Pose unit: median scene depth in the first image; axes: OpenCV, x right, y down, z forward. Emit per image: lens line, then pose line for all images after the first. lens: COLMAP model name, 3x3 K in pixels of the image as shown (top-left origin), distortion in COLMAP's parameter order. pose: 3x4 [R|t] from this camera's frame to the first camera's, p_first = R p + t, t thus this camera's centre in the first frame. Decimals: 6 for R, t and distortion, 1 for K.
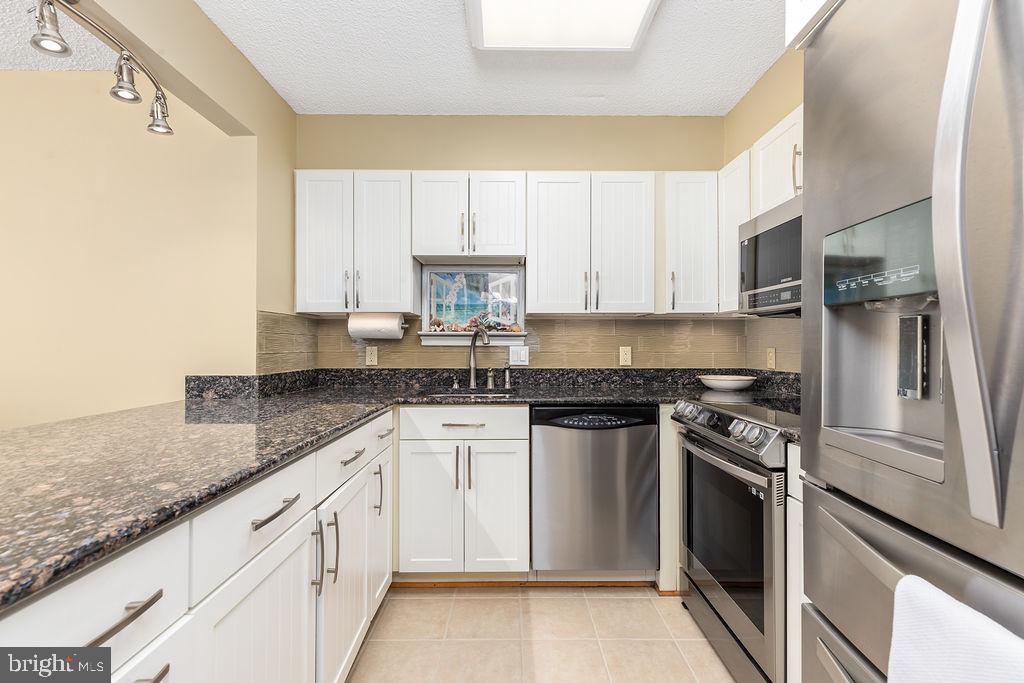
lens RADIAL K [[458.6, 0, 513.0], [0, 458.6, 339.1], [0, 0, 1]] dist [0.001041, -0.000888]
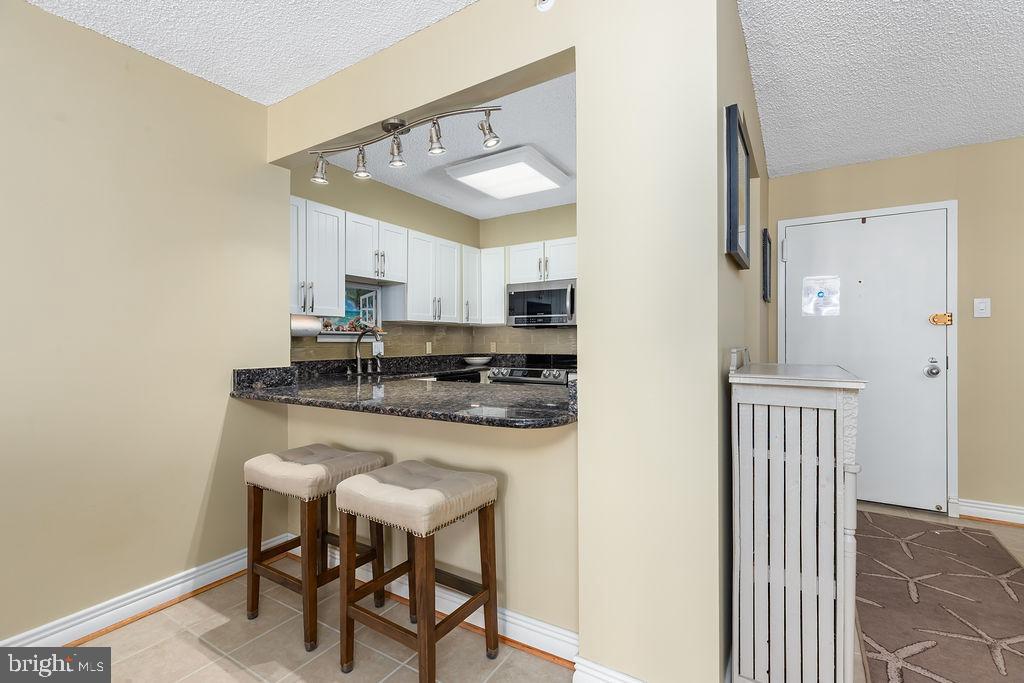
lens RADIAL K [[458.6, 0, 513.0], [0, 458.6, 339.1], [0, 0, 1]] dist [0.001041, -0.000888]
pose [[0.533413, 0.000185, 0.845855, -0.997542], [-0.003903, 0.999990, 0.002242, 0.000908], [-0.845846, -0.004497, 0.533408, -0.116722]]
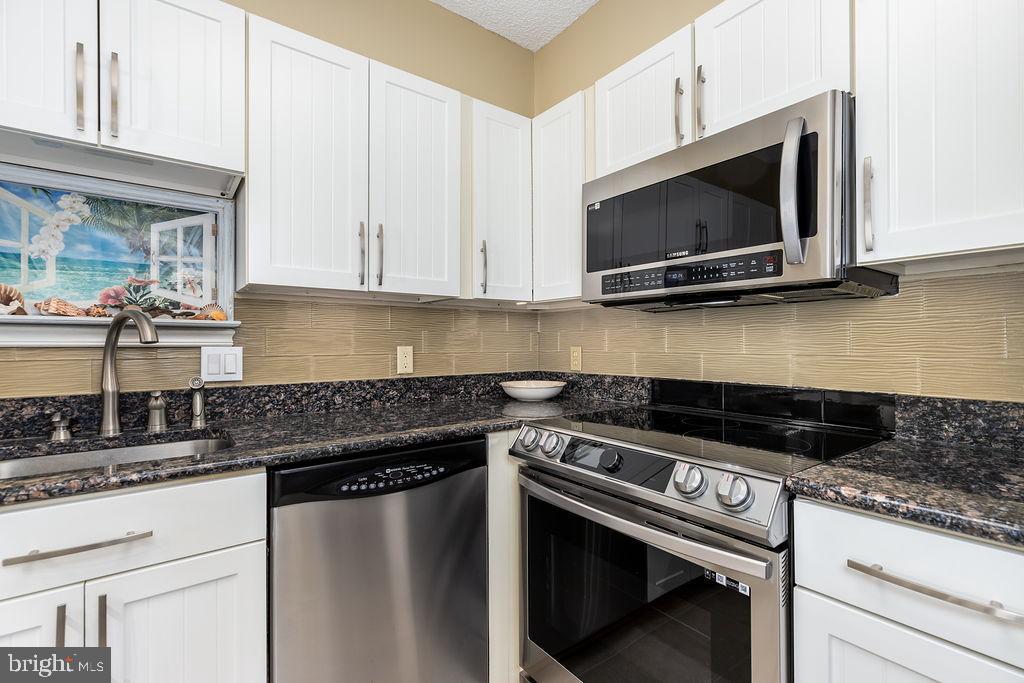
lens RADIAL K [[461.7, 0, 513.9], [0, 461.7, 340.3], [0, 0, 1]] dist [0.004367, 0.000010]
pose [[0.801825, 0.000240, 0.597559, -0.038454], [-0.003597, 0.999984, 0.004425, 0.004283], [-0.597548, -0.005697, 0.801813, 0.360774]]
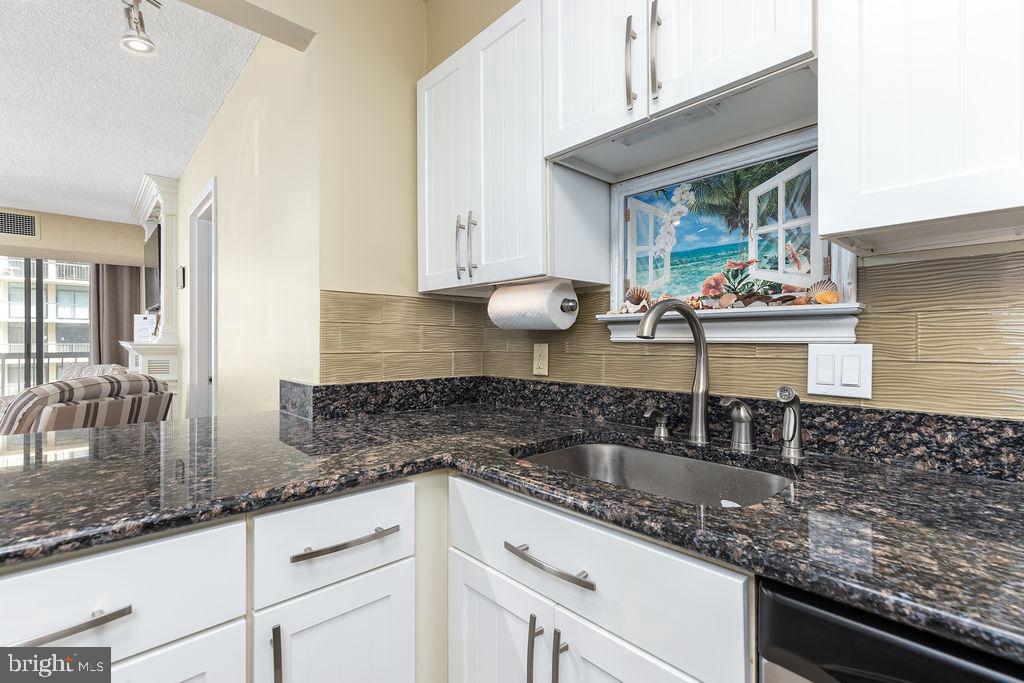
lens RADIAL K [[458.6, 0, 513.0], [0, 458.6, 339.1], [0, 0, 1]] dist [0.001041, -0.000888]
pose [[0.679611, -0.005193, -0.733555, 0.107300], [0.007893, 0.999969, 0.000233, 0.010065], [0.733530, -0.005948, 0.679631, 0.584984]]
